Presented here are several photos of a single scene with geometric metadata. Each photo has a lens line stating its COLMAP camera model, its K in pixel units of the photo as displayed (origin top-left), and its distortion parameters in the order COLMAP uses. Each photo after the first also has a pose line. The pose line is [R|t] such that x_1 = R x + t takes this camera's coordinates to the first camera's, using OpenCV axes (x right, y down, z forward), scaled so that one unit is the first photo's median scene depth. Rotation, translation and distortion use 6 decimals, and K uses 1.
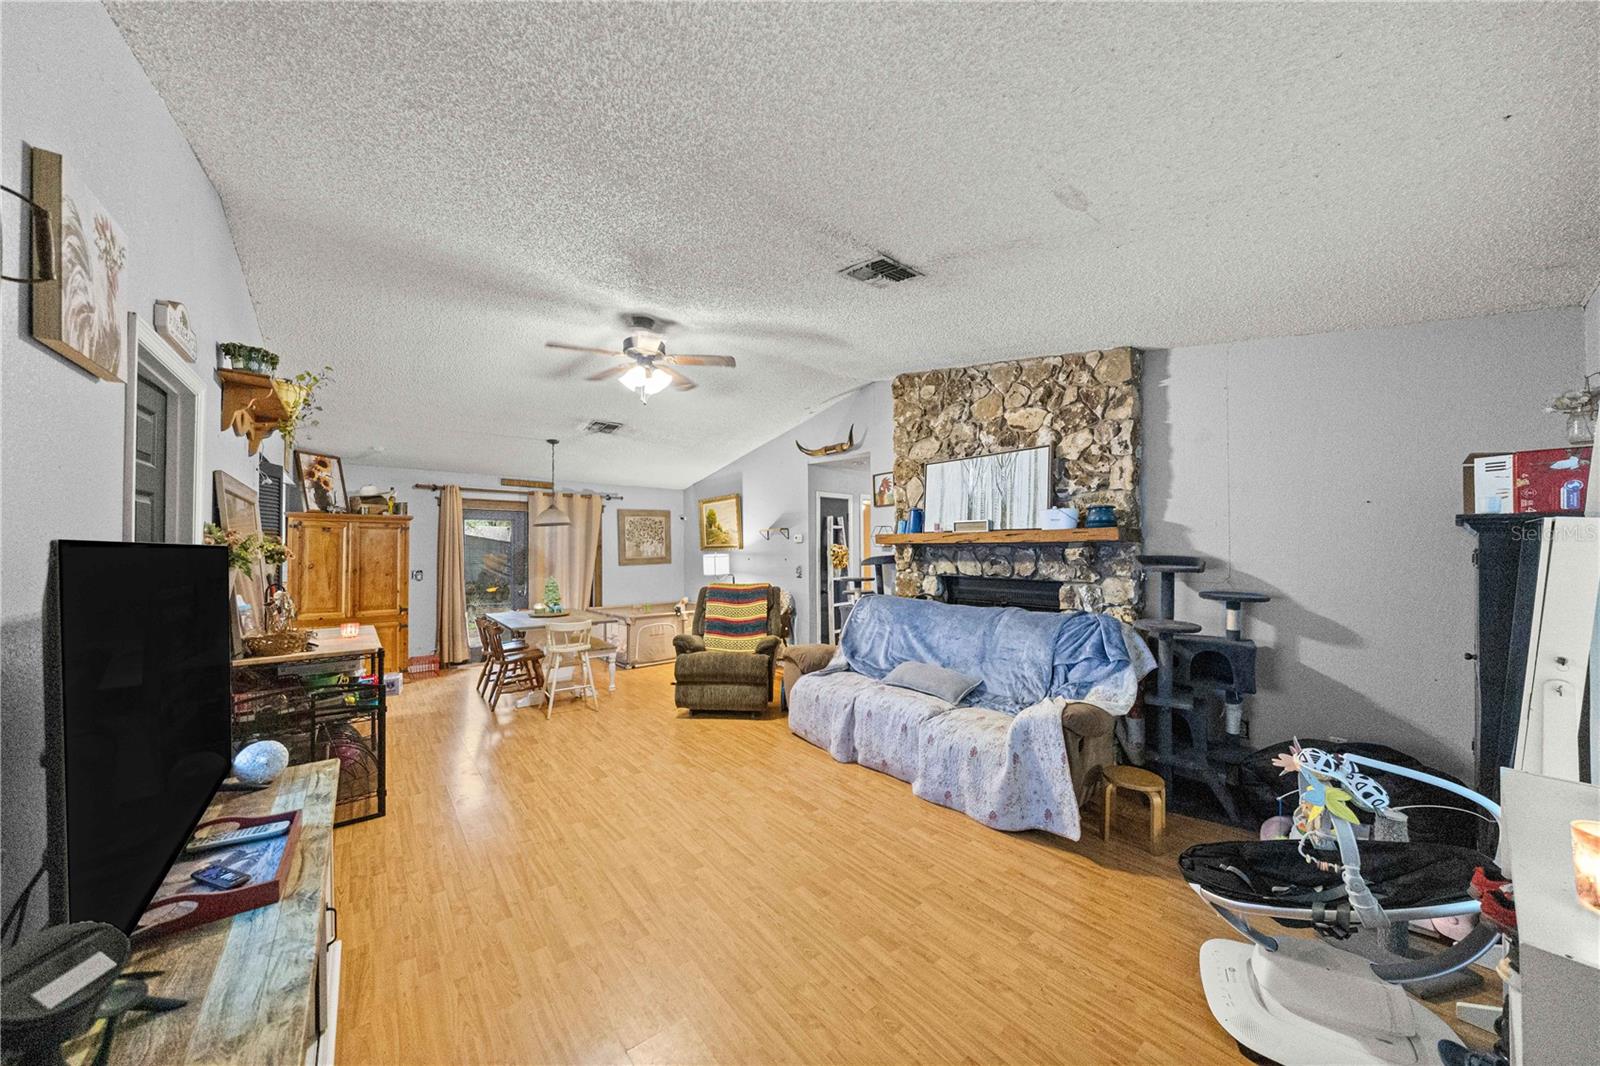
lens RADIAL K [[543.9, 0, 802.1], [0, 543.9, 539.5], [0, 0, 1]] dist [-0.006049, -0.000001]
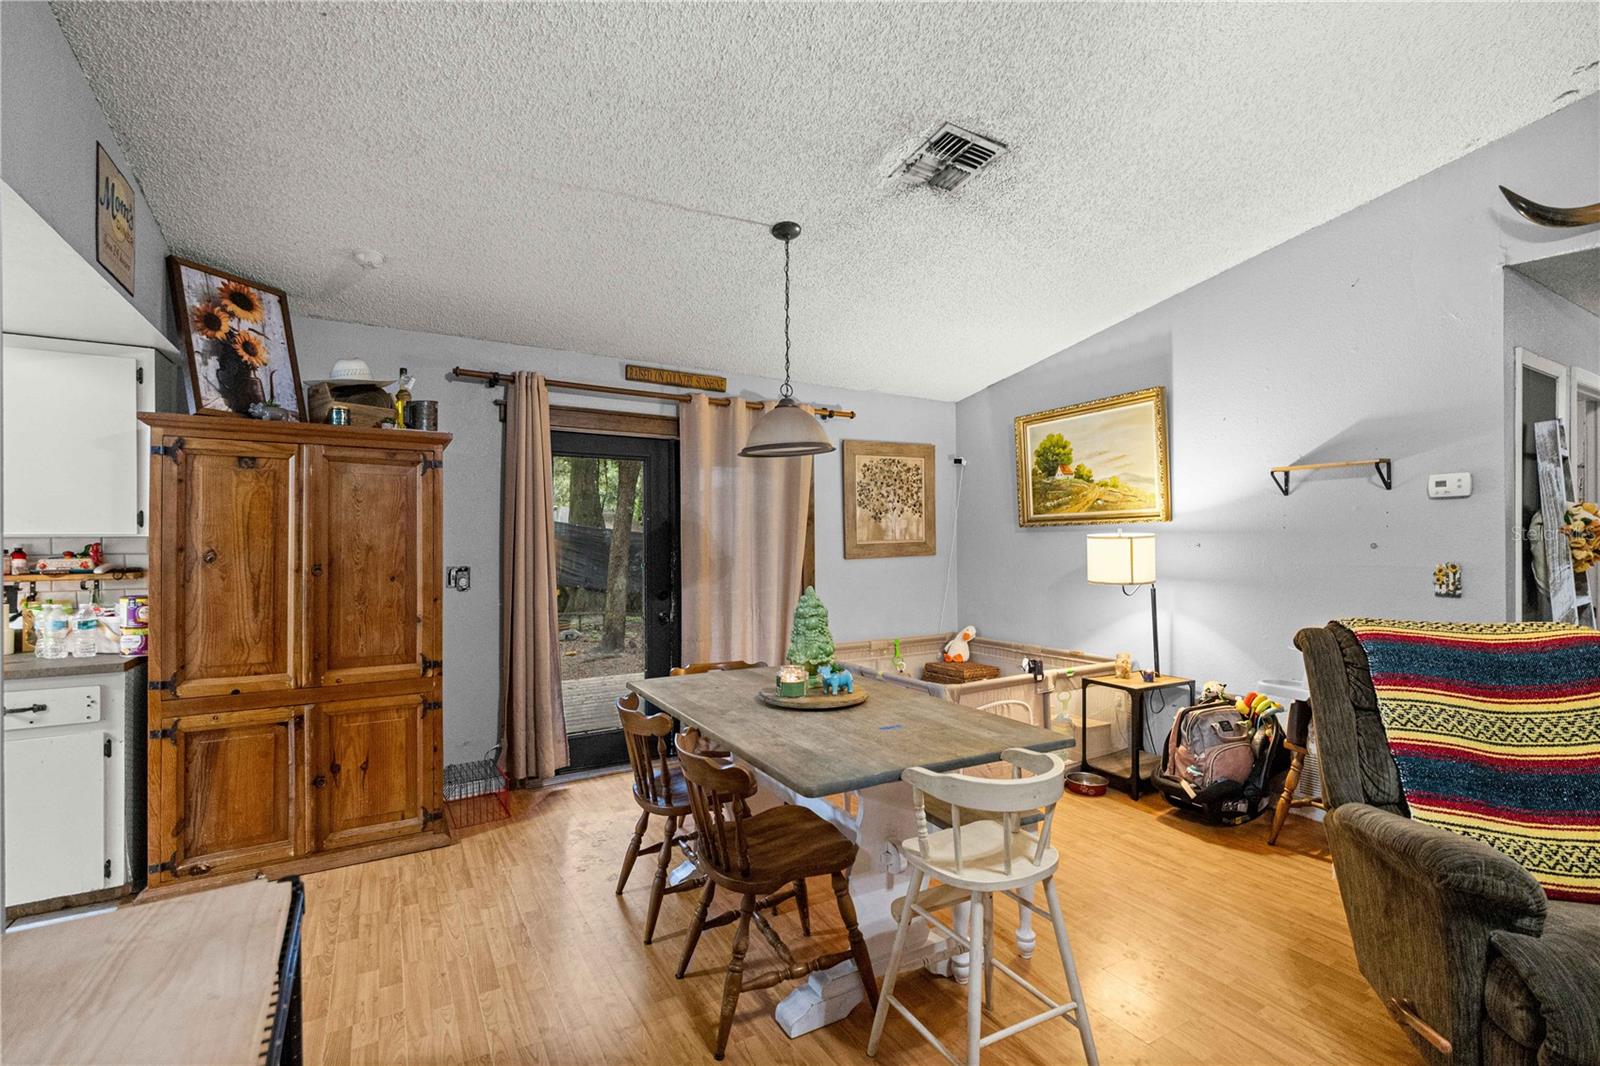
lens RADIAL K [[698.9, 0, 794.3], [0, 698.9, 538.2], [0, 0, 1]] dist [0.003198, 0.000701]
pose [[0.988884, 0.001932, -0.148673, -0.399678], [0.000672, 0.999847, 0.017461, 0.026645], [0.148685, -0.017367, 0.988732, 0.538631]]
